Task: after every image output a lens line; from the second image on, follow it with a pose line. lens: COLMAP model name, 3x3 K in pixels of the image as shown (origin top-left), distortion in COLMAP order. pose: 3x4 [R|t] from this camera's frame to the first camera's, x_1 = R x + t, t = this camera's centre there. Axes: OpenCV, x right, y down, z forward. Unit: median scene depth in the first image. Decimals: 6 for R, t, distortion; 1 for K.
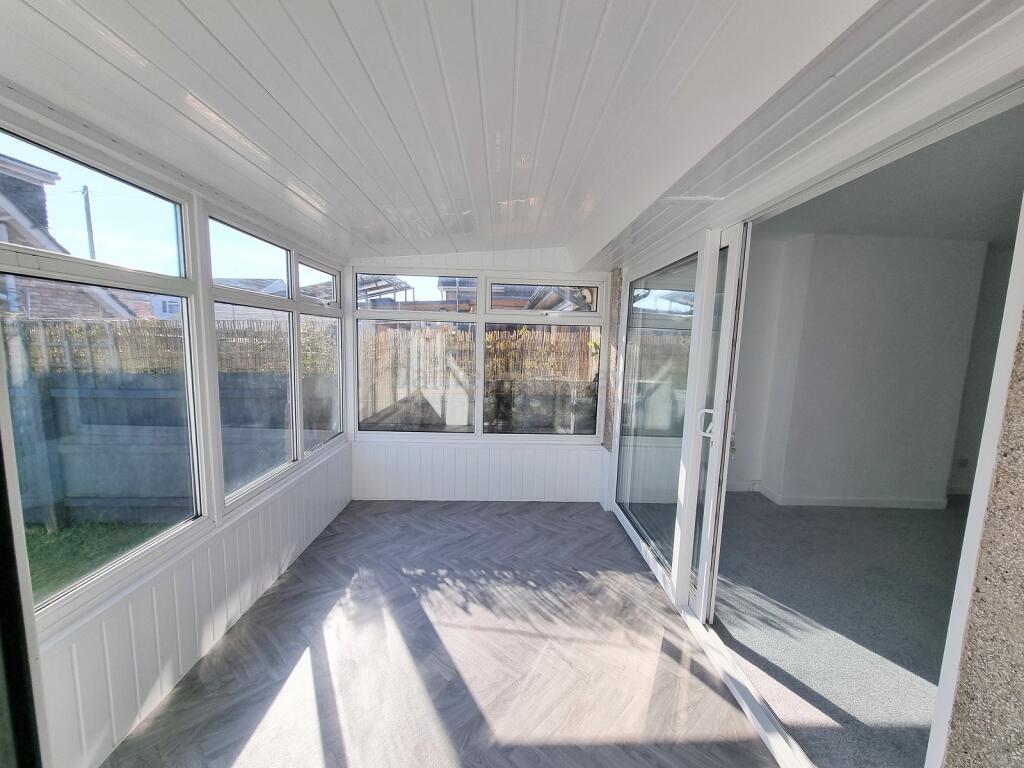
lens RADIAL K [[415.0, 0, 512.1], [0, 415.0, 386.9], [0, 0, 1]] dist [-0.002348, 0.000145]
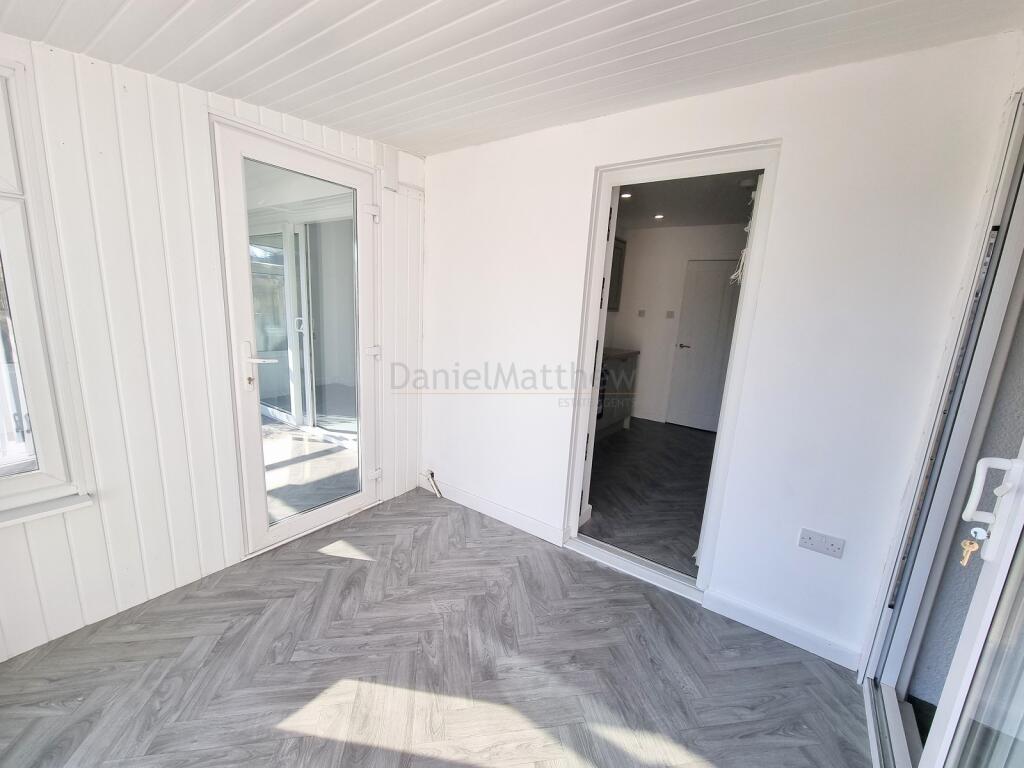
lens RADIAL K [[415.0, 0, 512.8], [0, 415.0, 386.6], [0, 0, 1]] dist [-0.002348, 0.000145]
pose [[0.602147, -0.155980, 0.783000, -0.519813], [0.060593, 0.986830, 0.149986, 0.142995], [-0.796082, -0.042869, 0.603668, -1.028219]]
